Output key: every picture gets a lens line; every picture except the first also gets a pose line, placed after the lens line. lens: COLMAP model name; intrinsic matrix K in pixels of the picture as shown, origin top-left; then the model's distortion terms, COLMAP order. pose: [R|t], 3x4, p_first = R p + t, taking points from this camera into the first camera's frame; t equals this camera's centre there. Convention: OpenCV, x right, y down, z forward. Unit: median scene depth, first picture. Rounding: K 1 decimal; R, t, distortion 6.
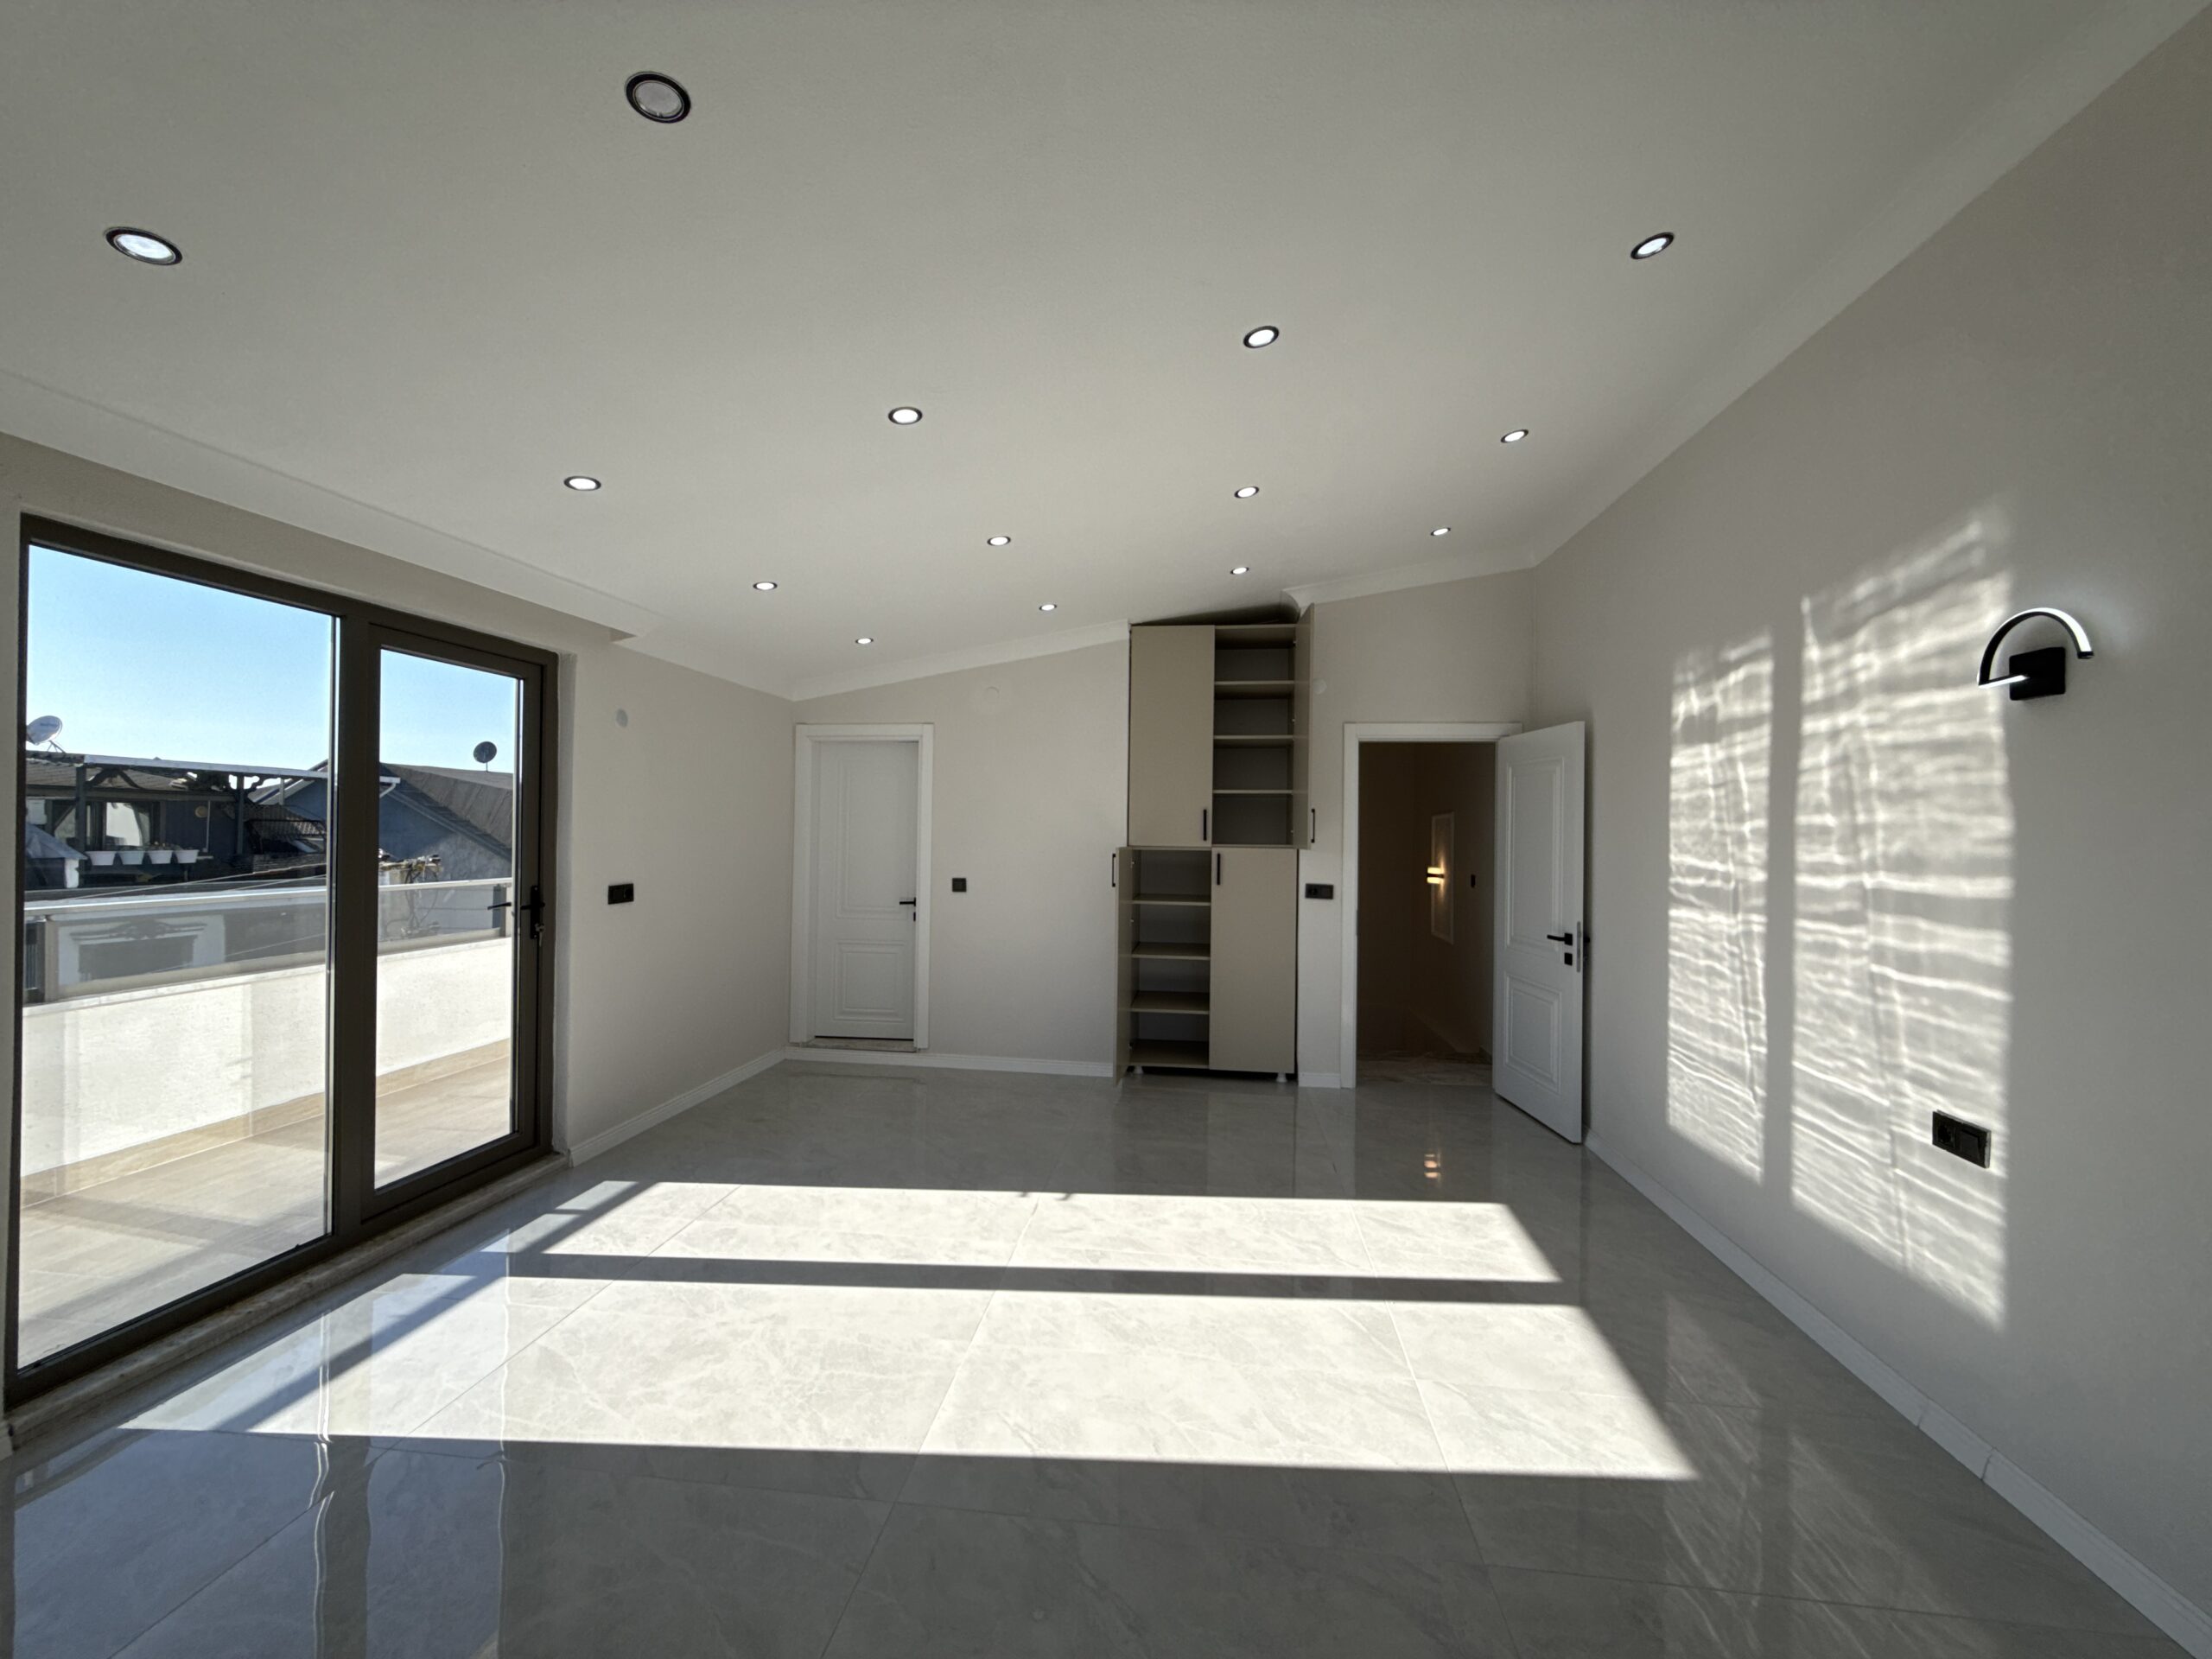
lens RADIAL K [[871.9, 0, 1106.0], [0, 871.9, 829.5], [0, 0, 1]] dist [-0.017904, 0.000127]
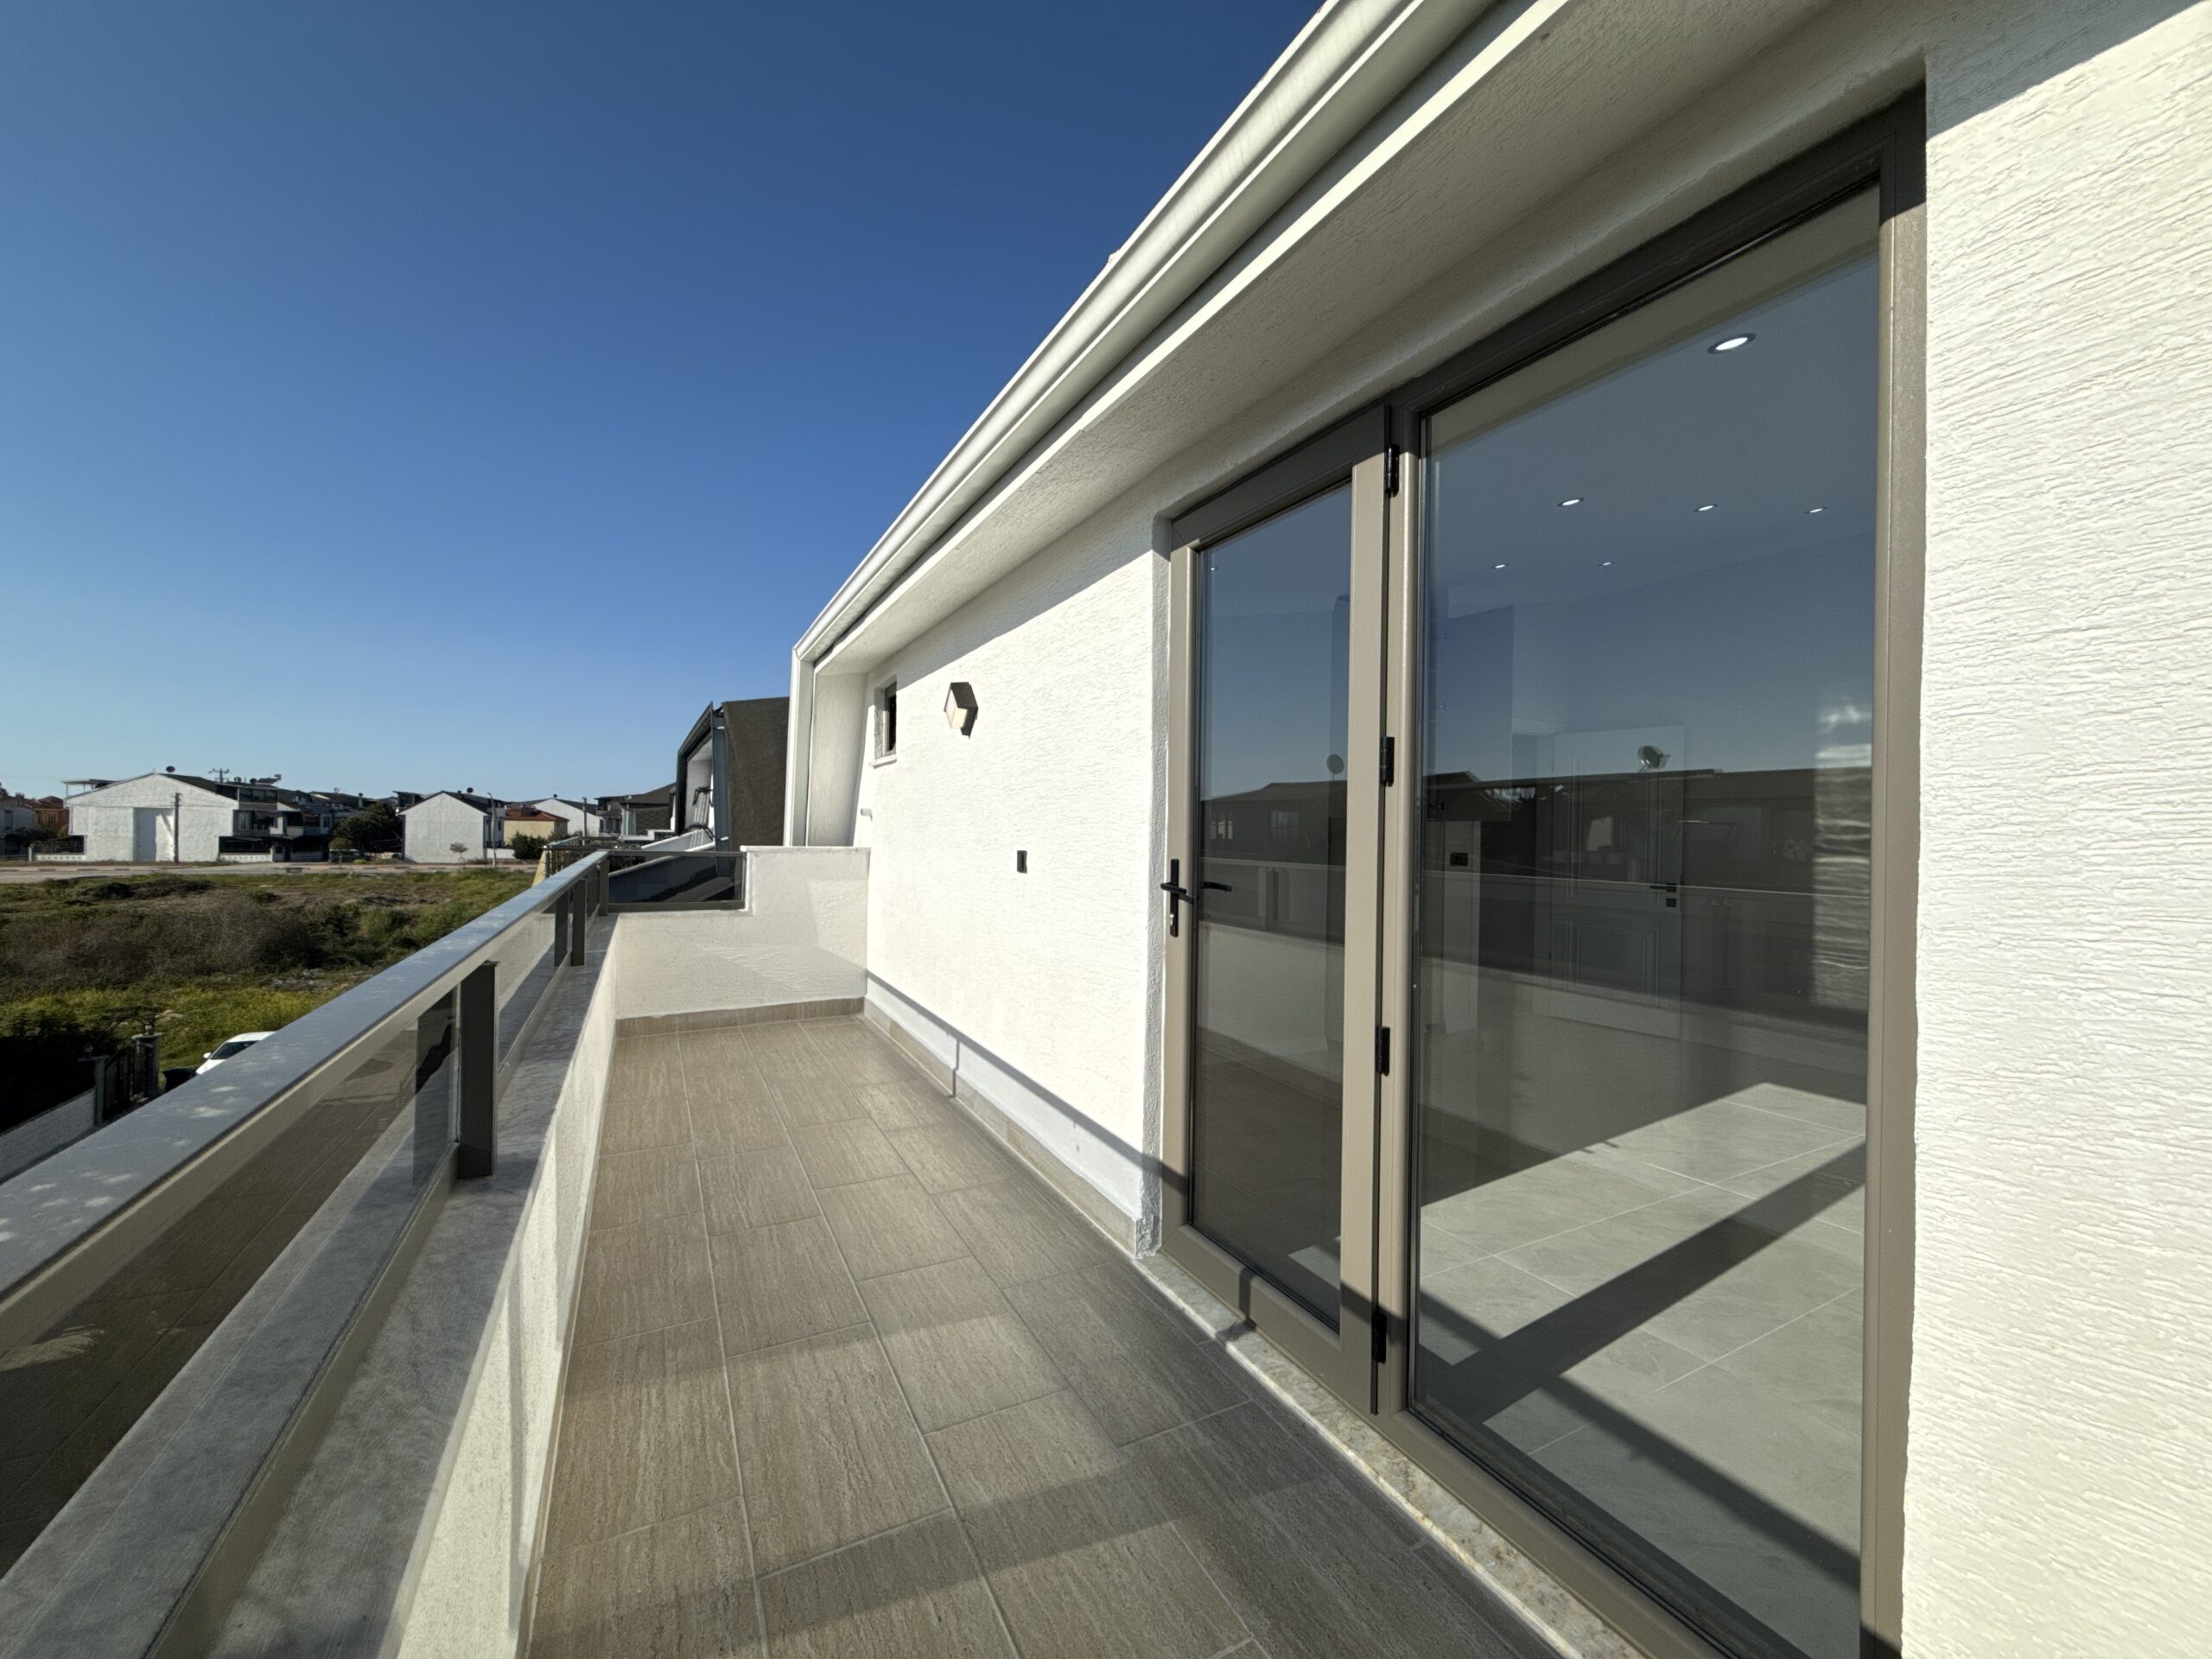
lens RADIAL K [[883.4, 0, 1106.0], [0, 883.4, 829.5], [0, 0, 1]] dist [-0.000735, 0.000068]
pose [[0.819276, -0.004261, 0.573384, -1.558059], [-0.003464, 0.999917, 0.012380, 0.039107], [-0.573389, -0.012129, 0.819193, 0.639234]]
